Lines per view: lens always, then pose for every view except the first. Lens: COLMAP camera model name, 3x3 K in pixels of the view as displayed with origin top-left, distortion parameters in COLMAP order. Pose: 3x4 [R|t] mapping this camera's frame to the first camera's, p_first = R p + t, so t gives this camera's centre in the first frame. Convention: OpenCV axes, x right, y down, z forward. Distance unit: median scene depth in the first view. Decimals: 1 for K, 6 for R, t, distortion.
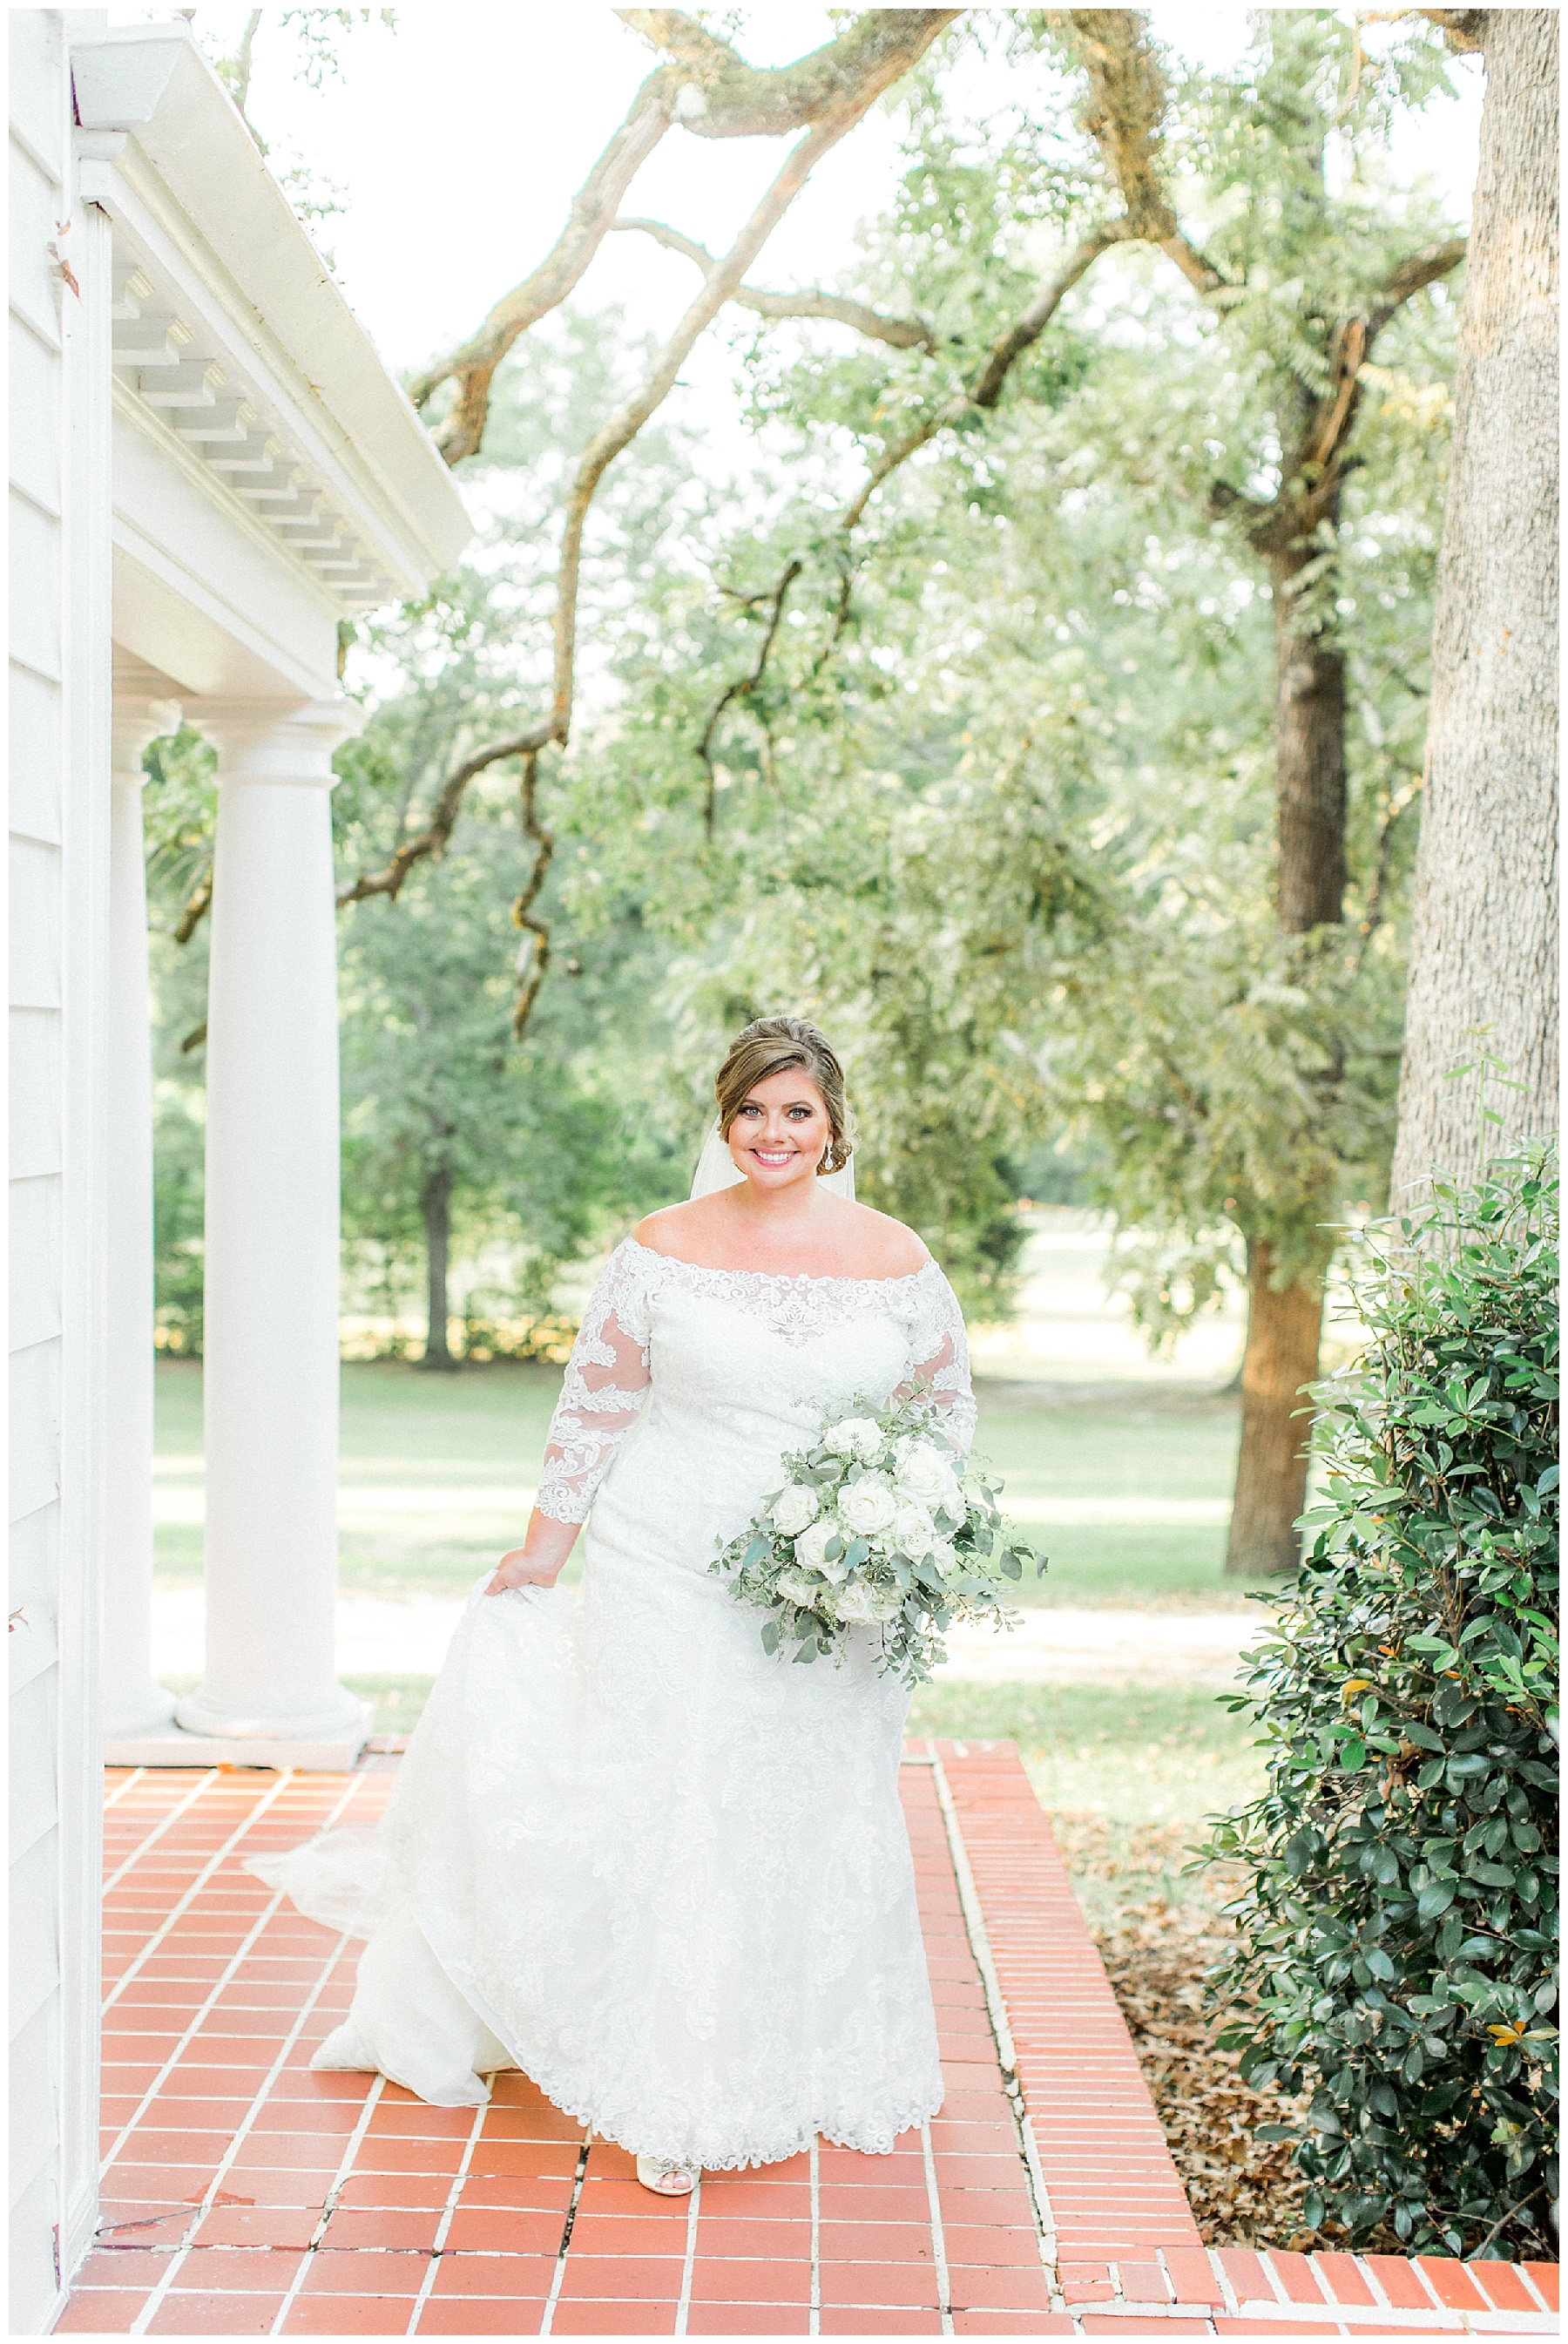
lens RADIAL K [[3485.1, 0, 787.9], [0, 3485.1, 1275.1], [0, 0, 1]] dist [-0.007909, 0.064390]
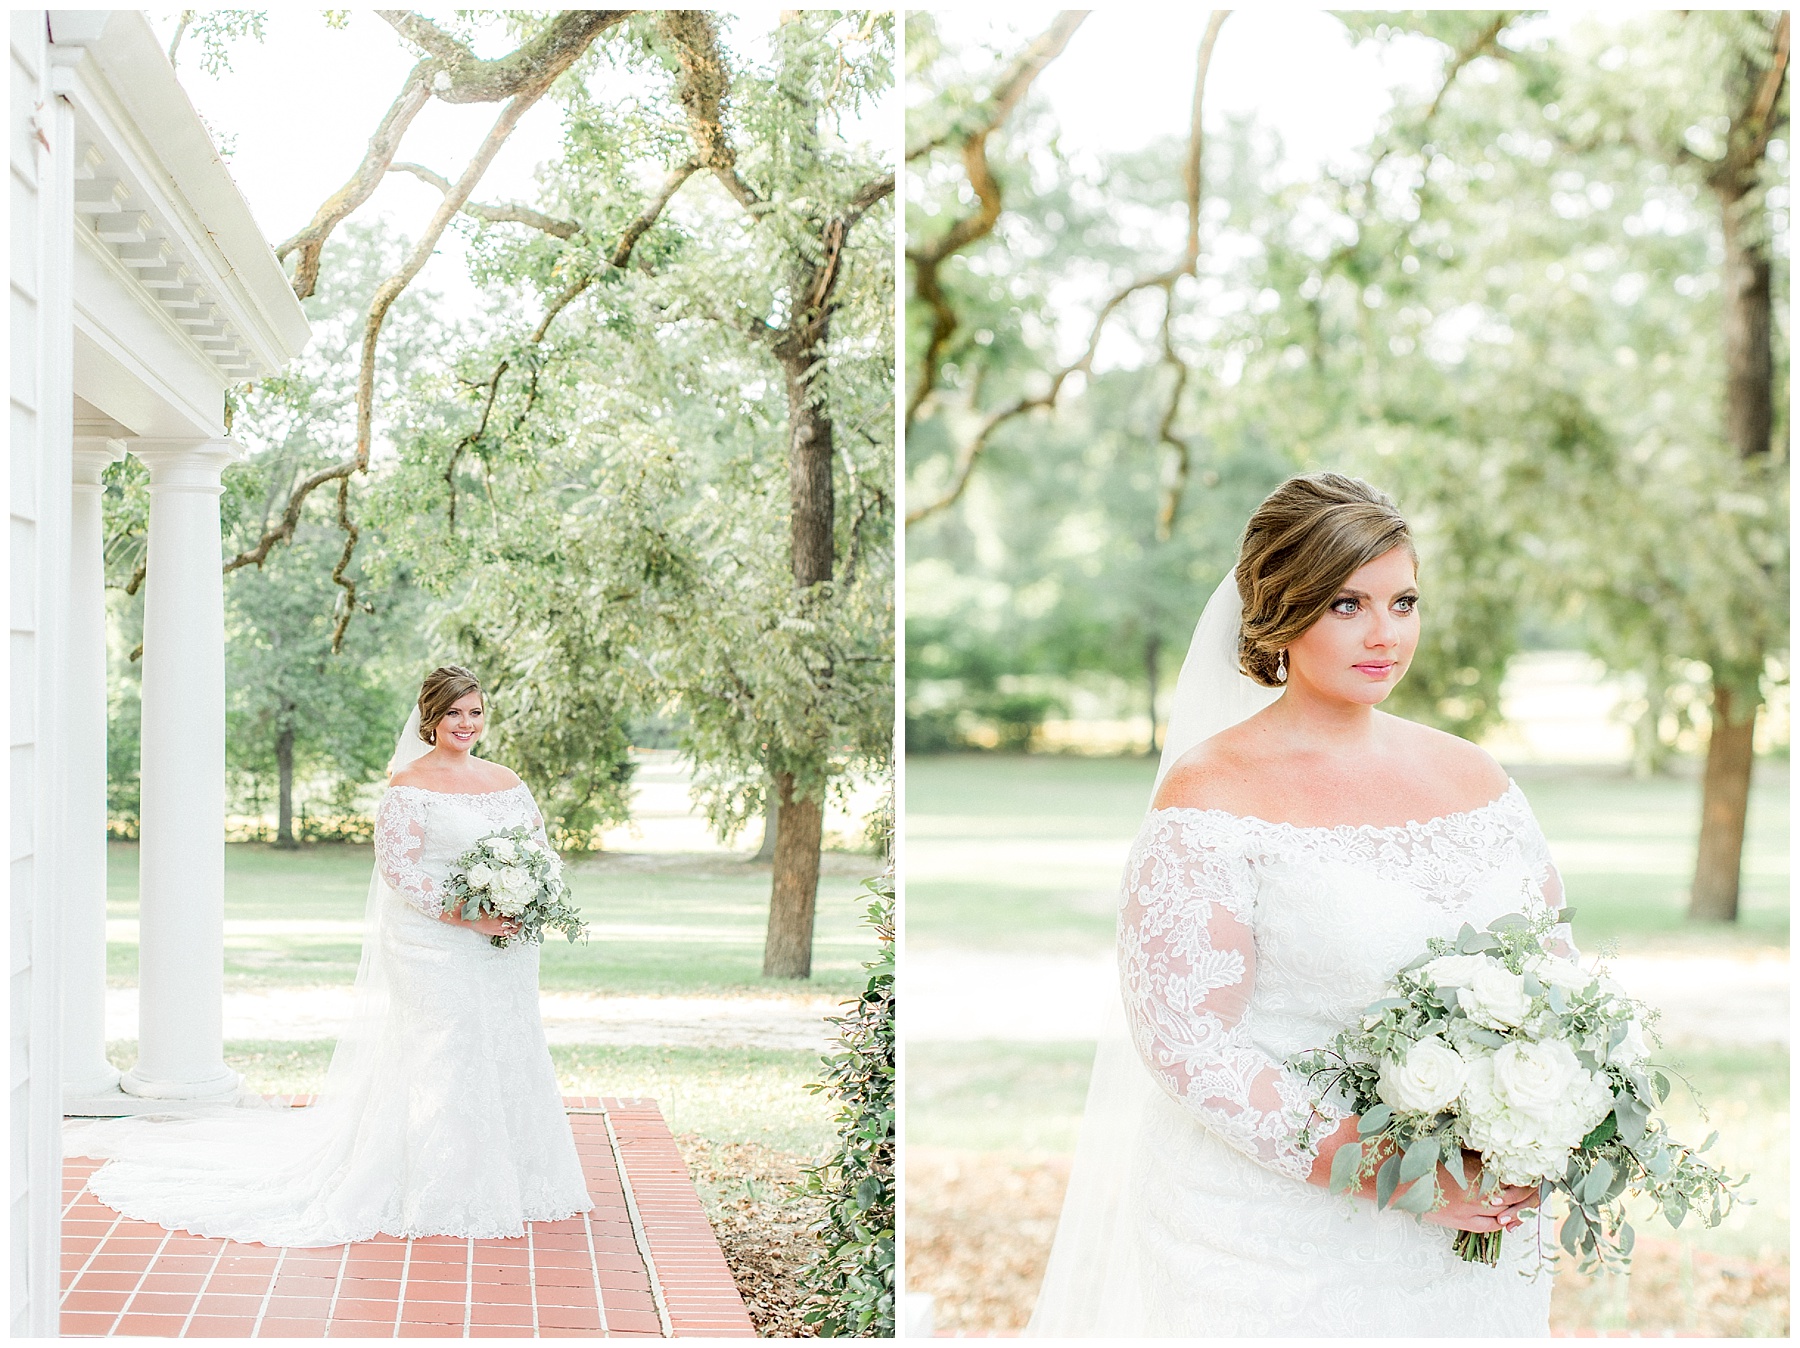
lens RADIAL K [[2414.2, 0, 511.7], [0, 2414.2, 680.7], [0, 0, 1]] dist [0.008145, -0.008190]
pose [[0.999958, -0.002992, -0.008656, 0.016257], [0.002511, 0.998475, -0.055147, 0.009202], [0.008808, 0.055123, 0.998441, -0.141685]]
